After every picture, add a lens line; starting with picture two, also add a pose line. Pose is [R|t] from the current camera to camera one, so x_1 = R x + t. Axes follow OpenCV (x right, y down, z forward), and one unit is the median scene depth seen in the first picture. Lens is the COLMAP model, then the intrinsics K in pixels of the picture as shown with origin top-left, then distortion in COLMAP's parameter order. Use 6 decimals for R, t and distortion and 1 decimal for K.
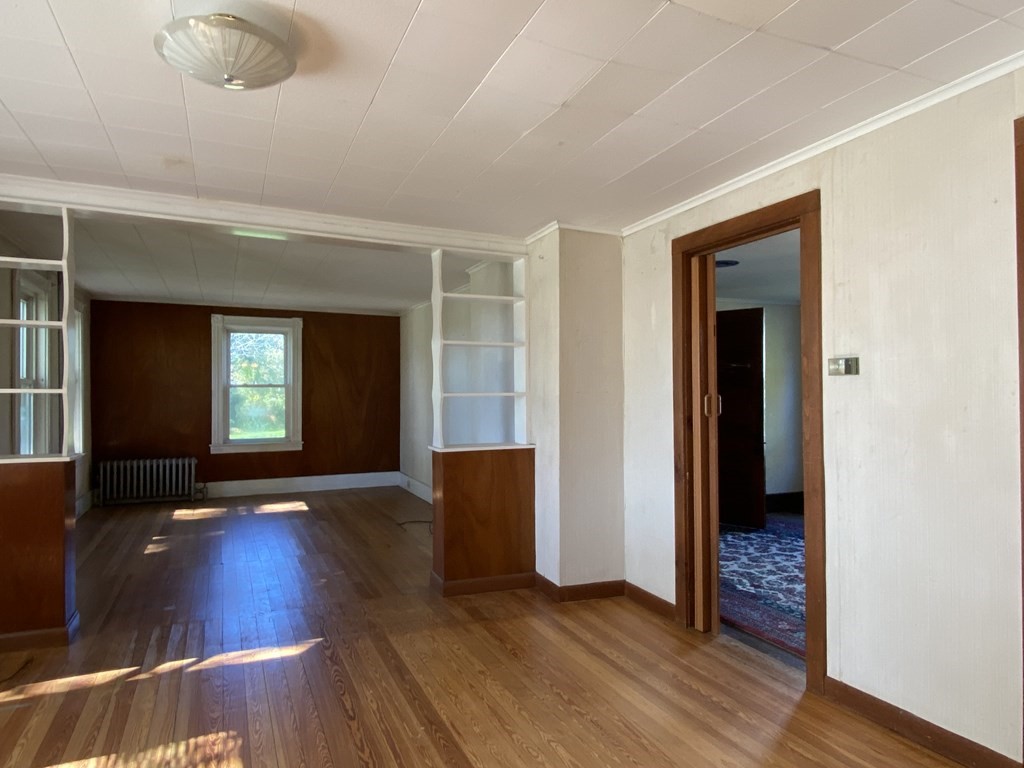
lens RADIAL K [[640.4, 0, 519.3], [0, 640.4, 383.3], [0, 0, 1]] dist [0.030091, -0.029811]
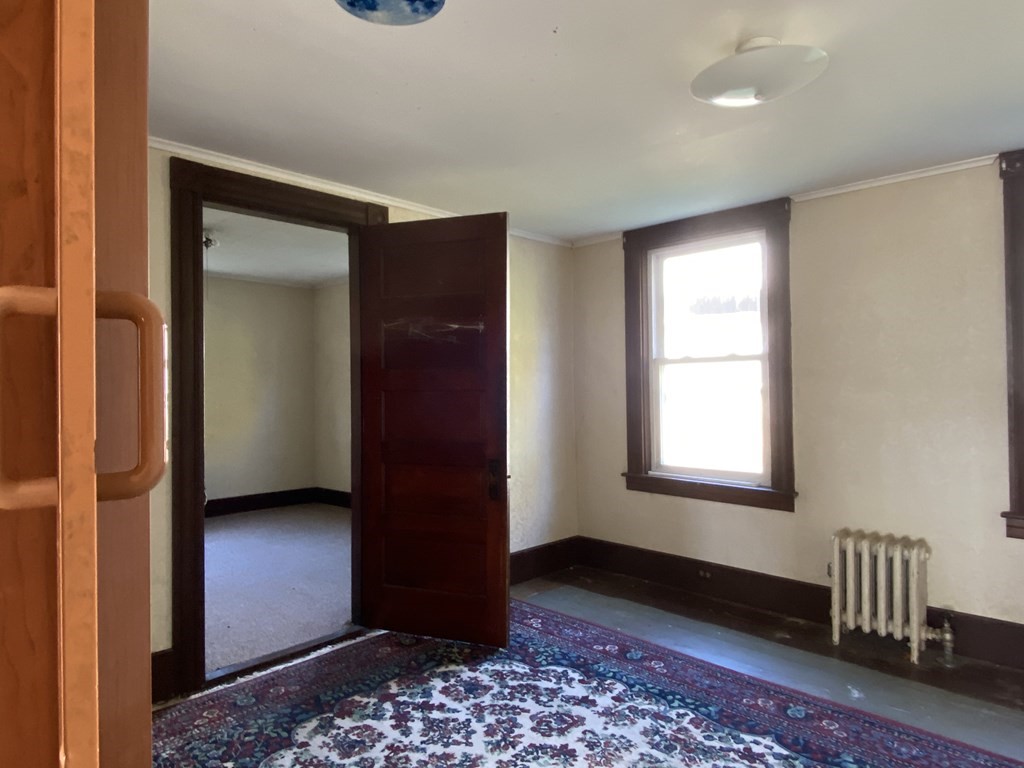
lens RADIAL K [[640.4, 0, 511.9], [0, 640.4, 386.8], [0, 0, 1]] dist [0.030091, -0.029811]
pose [[0.932241, 0.004921, 0.361805, 0.220302], [-0.008847, 0.999919, 0.009197, 0.014278], [-0.361730, -0.011775, 0.932208, 0.581524]]
